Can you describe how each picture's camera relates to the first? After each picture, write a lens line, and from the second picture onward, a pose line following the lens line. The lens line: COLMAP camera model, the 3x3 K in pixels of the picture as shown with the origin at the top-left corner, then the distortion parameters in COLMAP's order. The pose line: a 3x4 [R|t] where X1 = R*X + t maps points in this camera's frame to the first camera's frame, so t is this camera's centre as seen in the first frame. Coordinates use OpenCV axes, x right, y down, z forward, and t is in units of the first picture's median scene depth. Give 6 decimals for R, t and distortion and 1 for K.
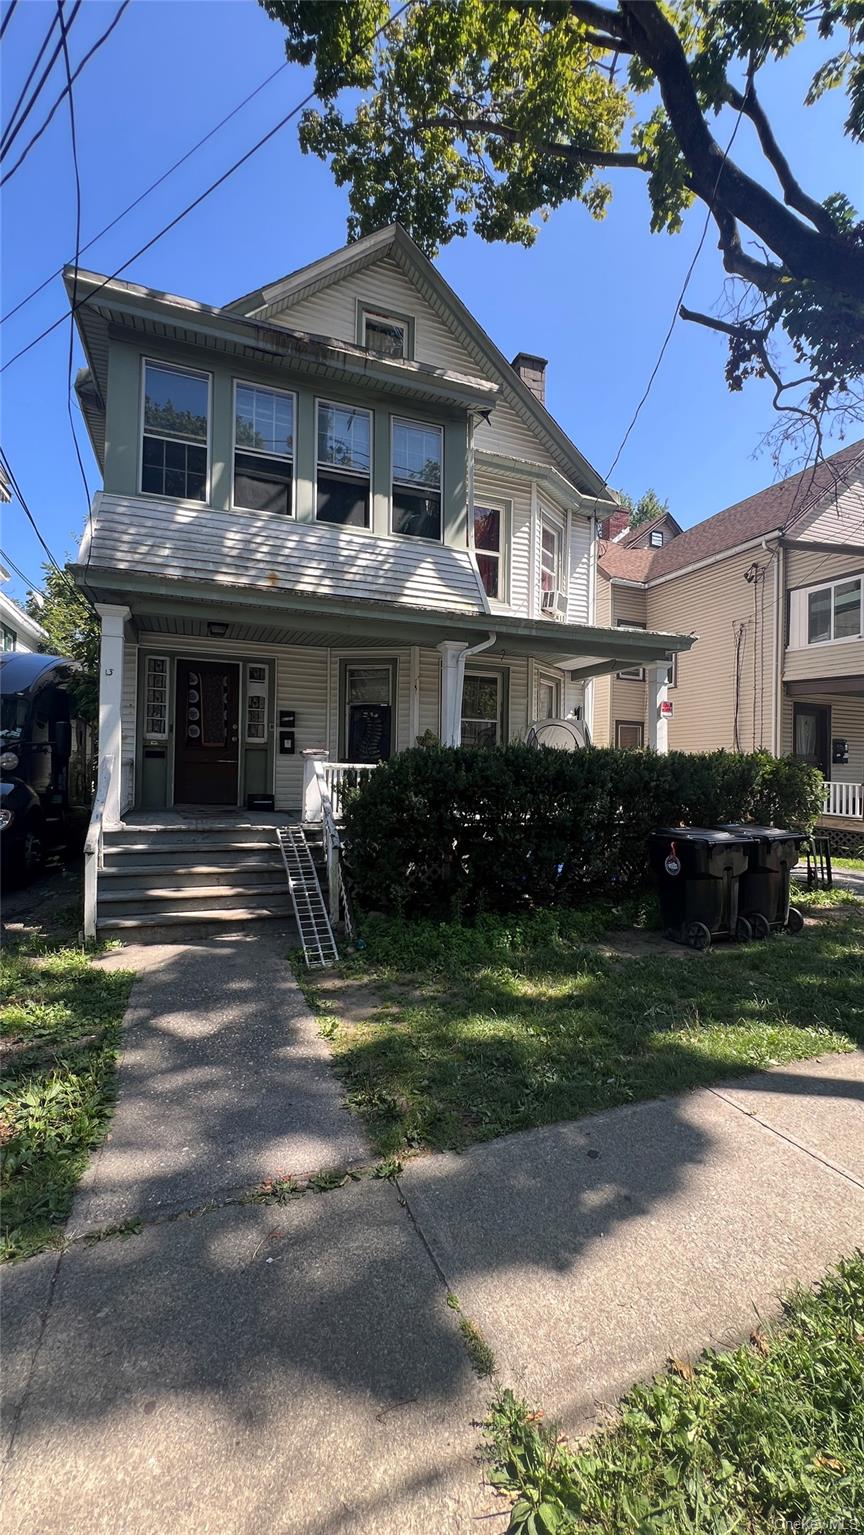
lens RADIAL K [[623.3, 0, 427.9], [0, 623.3, 766.8], [0, 0, 1]] dist [-0.005610, 0.001837]
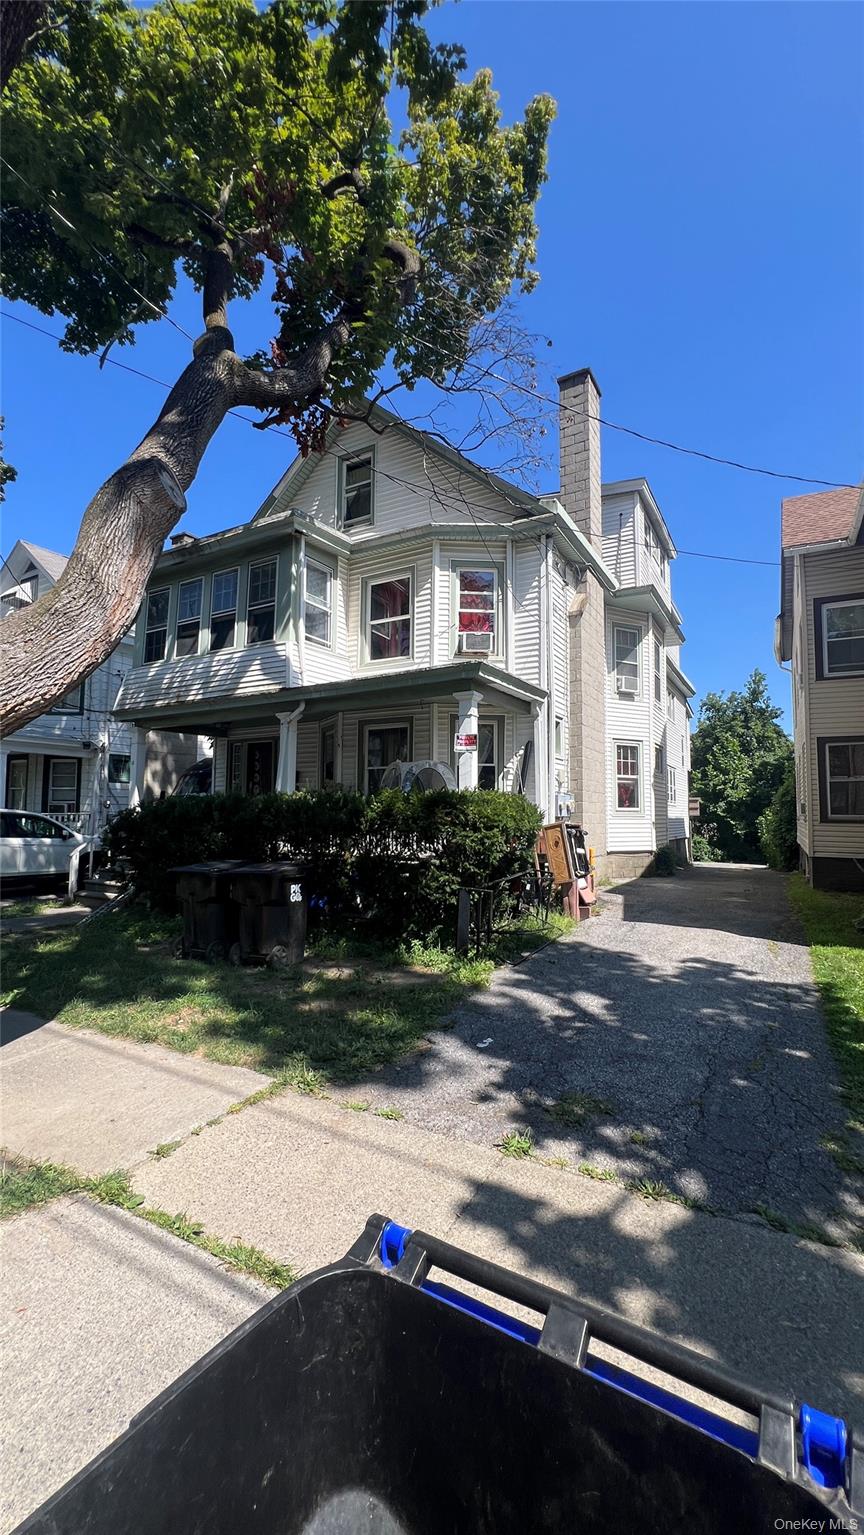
lens RADIAL K [[623.3, 0, 434.8], [0, 623.3, 766.7], [0, 0, 1]] dist [-0.005610, 0.001837]
pose [[0.619916, -0.073127, -0.781253, 1.276920], [0.015461, 0.996593, -0.081015, 0.019458], [0.784516, 0.038144, 0.618934, 0.470917]]
